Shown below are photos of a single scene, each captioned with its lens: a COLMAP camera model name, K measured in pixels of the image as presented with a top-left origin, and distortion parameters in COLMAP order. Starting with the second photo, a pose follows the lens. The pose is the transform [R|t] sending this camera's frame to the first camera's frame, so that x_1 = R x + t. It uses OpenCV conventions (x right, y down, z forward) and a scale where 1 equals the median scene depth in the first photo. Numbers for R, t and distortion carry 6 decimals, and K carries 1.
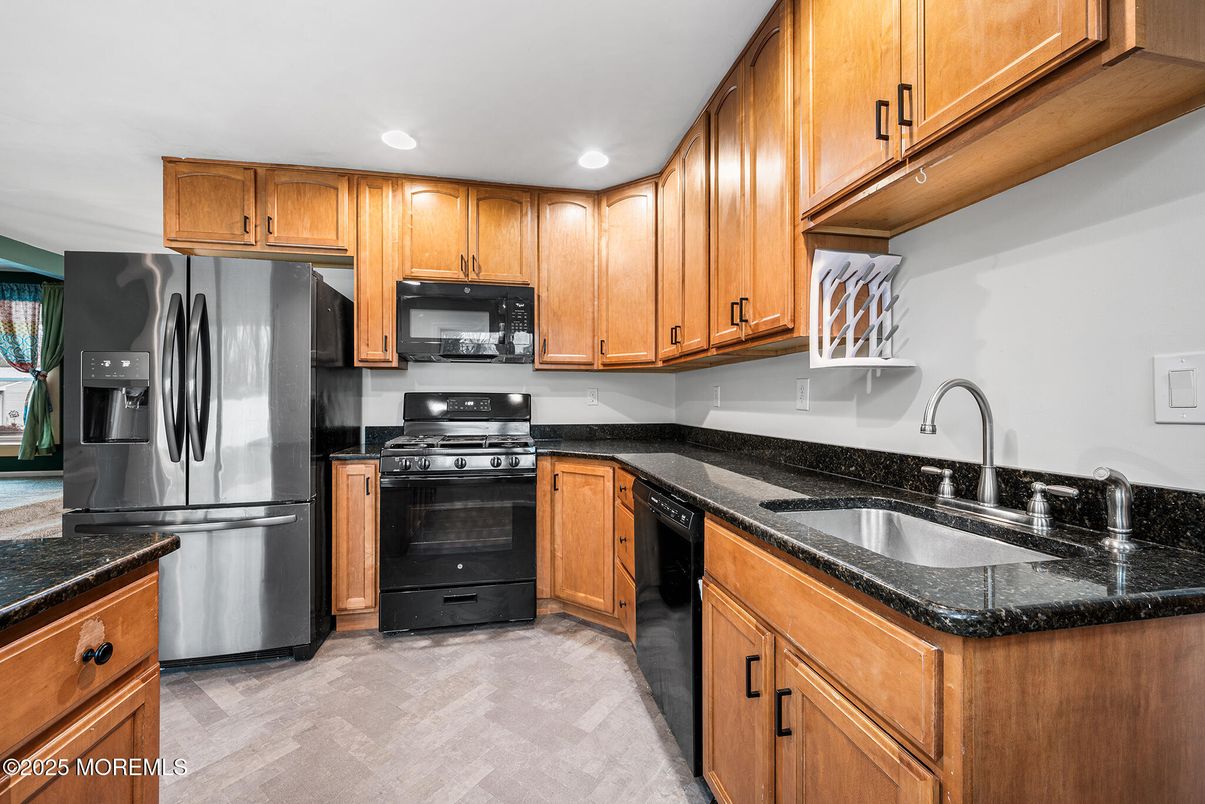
lens RADIAL K [[482.1, 0, 602.5], [0, 482.1, 402.0], [0, 0, 1]] dist [-0.000549, 0.000100]
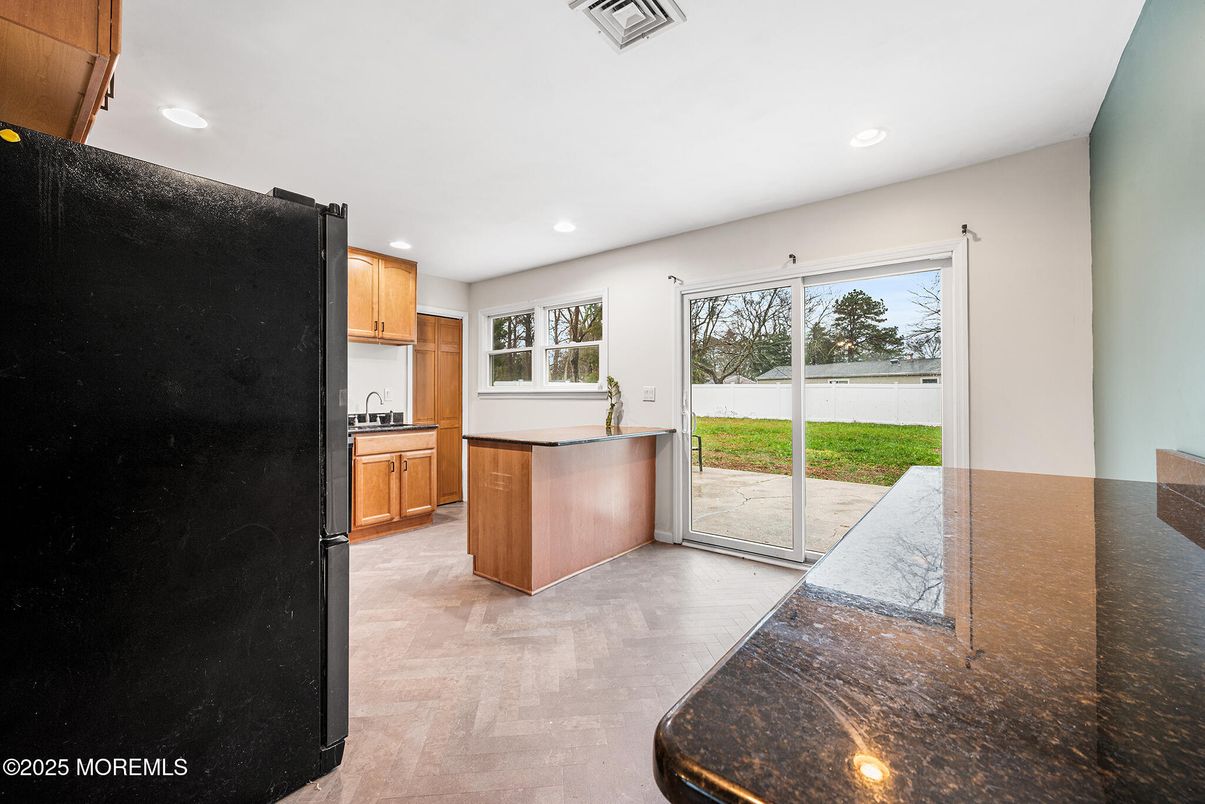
lens RADIAL K [[479.8, 0, 602.1], [0, 479.8, 395.4], [0, 0, 1]] dist [-0.001212, -0.000108]
pose [[-0.654930, 0.000812, 0.755689, -1.661392], [-0.001102, 0.999997, -0.002030, -0.005892], [-0.755689, -0.002162, -0.654927, 1.002347]]
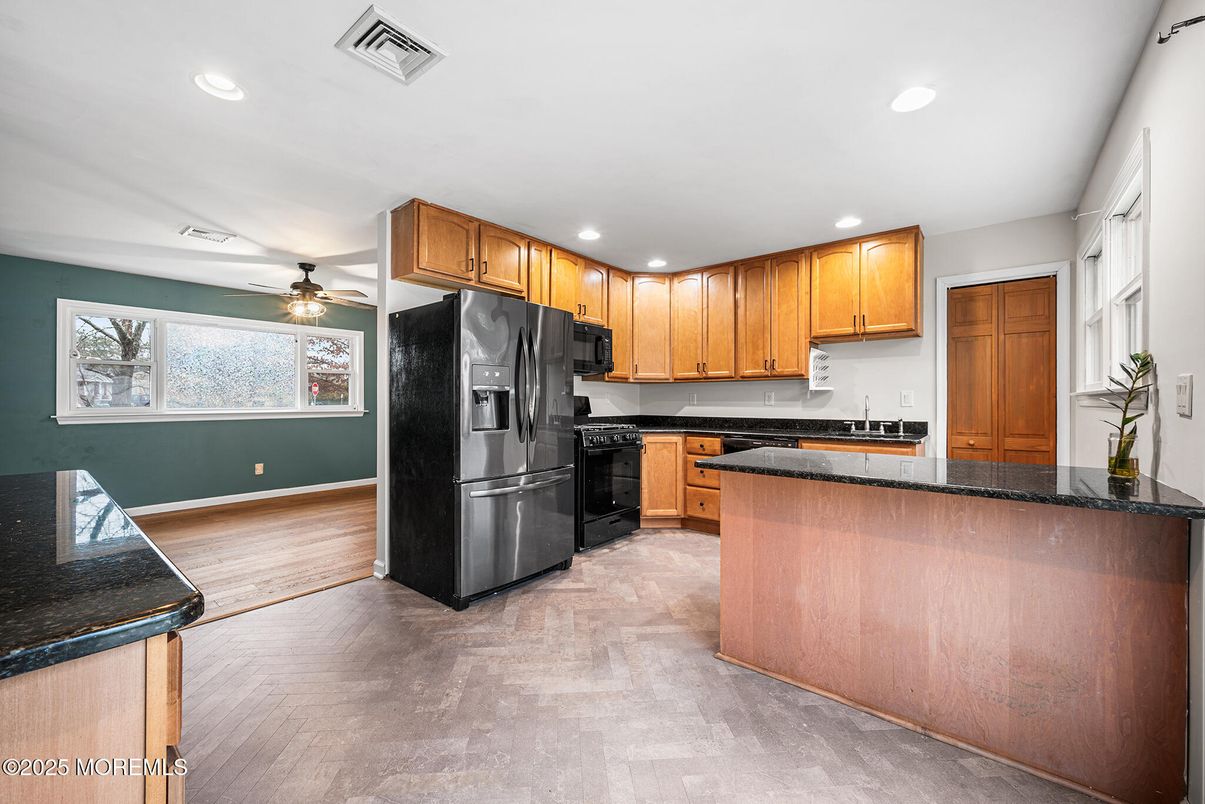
lens RADIAL K [[482.1, 0, 602.5], [0, 482.1, 402.0], [0, 0, 1]] dist [-0.000549, 0.000100]
pose [[0.772882, 0.000976, 0.634549, -1.398645], [-0.002316, 0.999996, 0.001283, -0.001583], [-0.634545, -0.002461, 0.772882, -0.245527]]
